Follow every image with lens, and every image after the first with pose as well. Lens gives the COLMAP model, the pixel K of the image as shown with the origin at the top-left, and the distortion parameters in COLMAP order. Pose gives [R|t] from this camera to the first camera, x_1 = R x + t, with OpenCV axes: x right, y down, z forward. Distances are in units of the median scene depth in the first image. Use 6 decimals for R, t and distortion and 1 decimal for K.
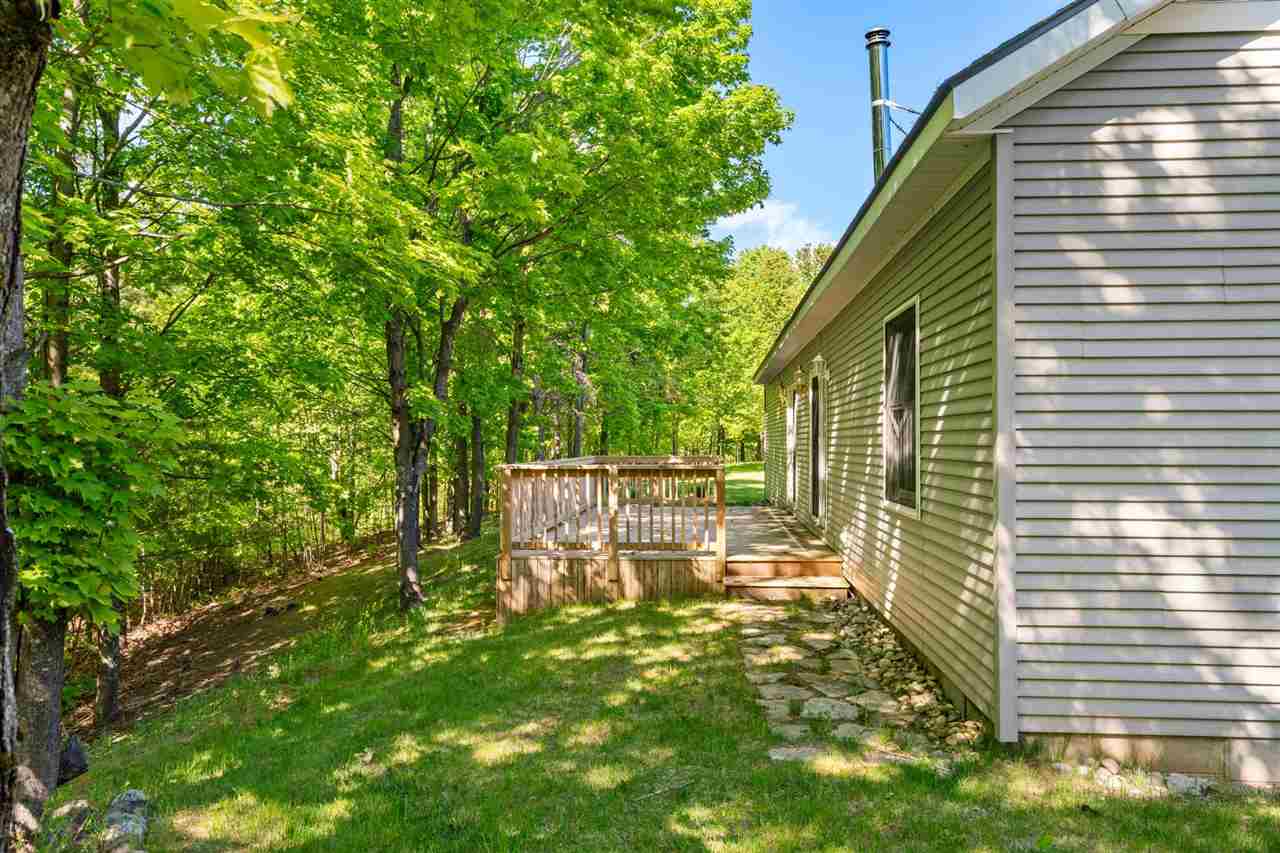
lens RADIAL K [[952.8, 0, 639.3], [0, 952.8, 430.6], [0, 0, 1]] dist [0.003610, 0.000128]
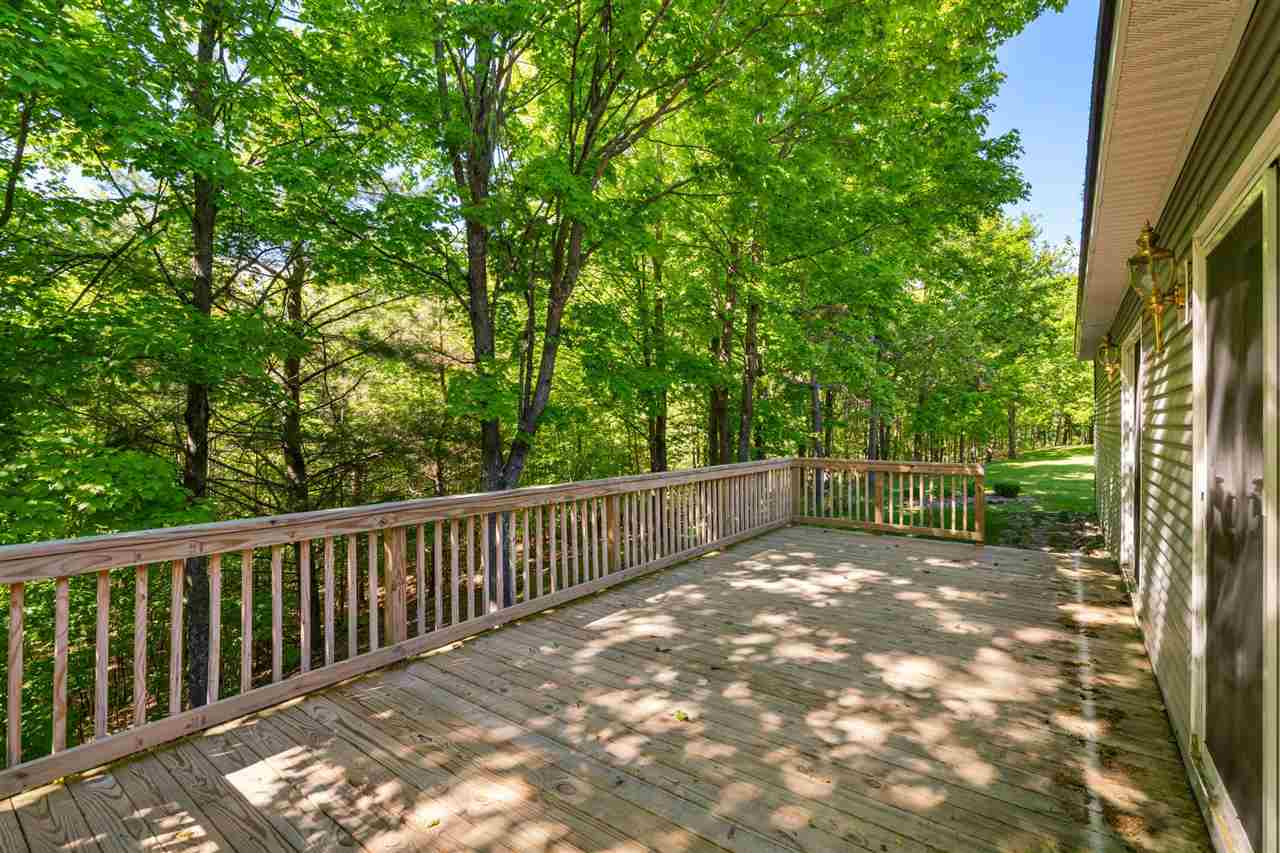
lens RADIAL K [[577.8, 0, 641.3], [0, 577.8, 424.0], [0, 0, 1]] dist [0.001006, 0.000276]
pose [[0.846734, 0.006296, -0.531979, 0.031312], [0.001518, 0.999897, 0.014250, -0.002592], [0.532014, -0.012874, 0.846637, 0.183723]]
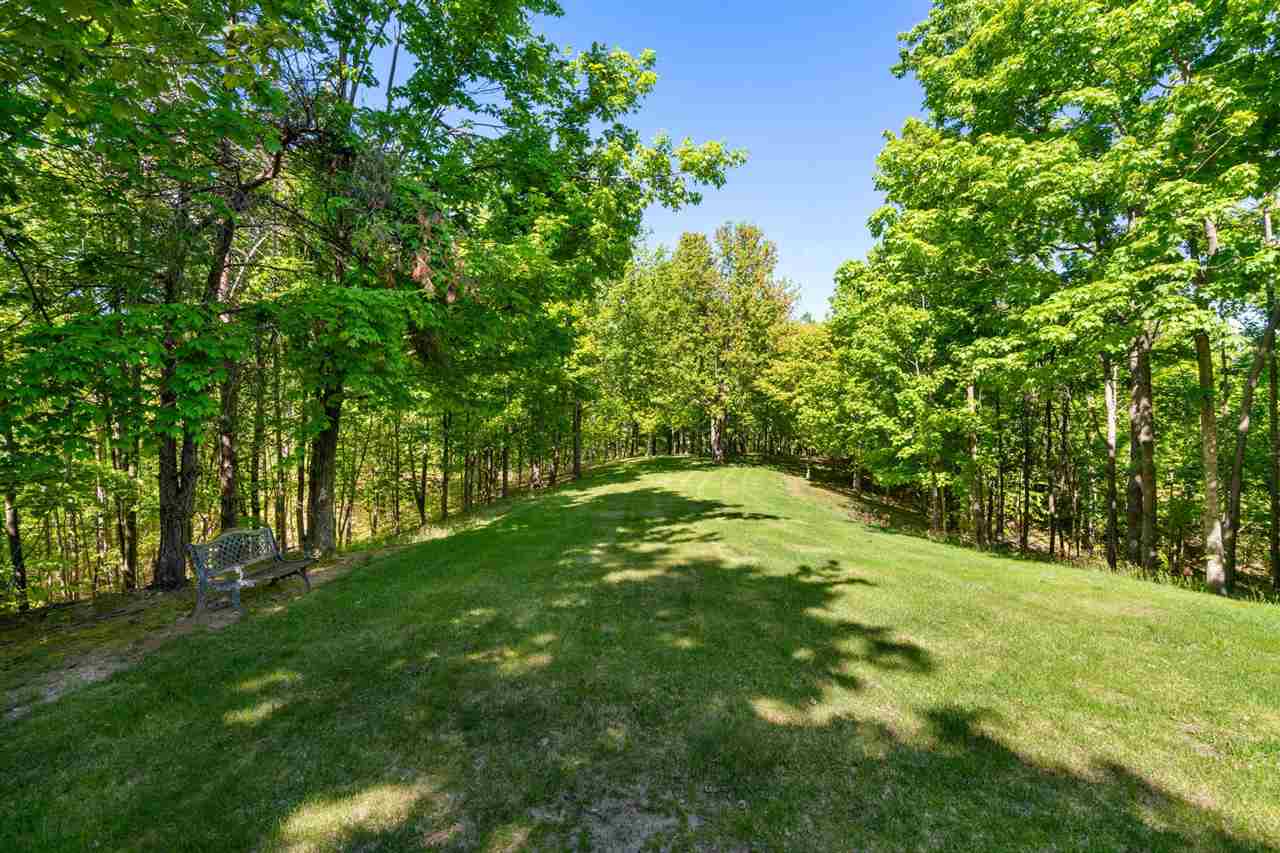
lens RADIAL K [[577.8, 0, 641.4], [0, 577.8, 432.3], [0, 0, 1]] dist [0.001006, 0.000276]
pose [[0.995899, 0.008323, 0.090087, 0.051868], [-0.008802, 0.999949, 0.004920, 0.005863], [-0.090041, -0.005693, 0.995922, 0.531999]]
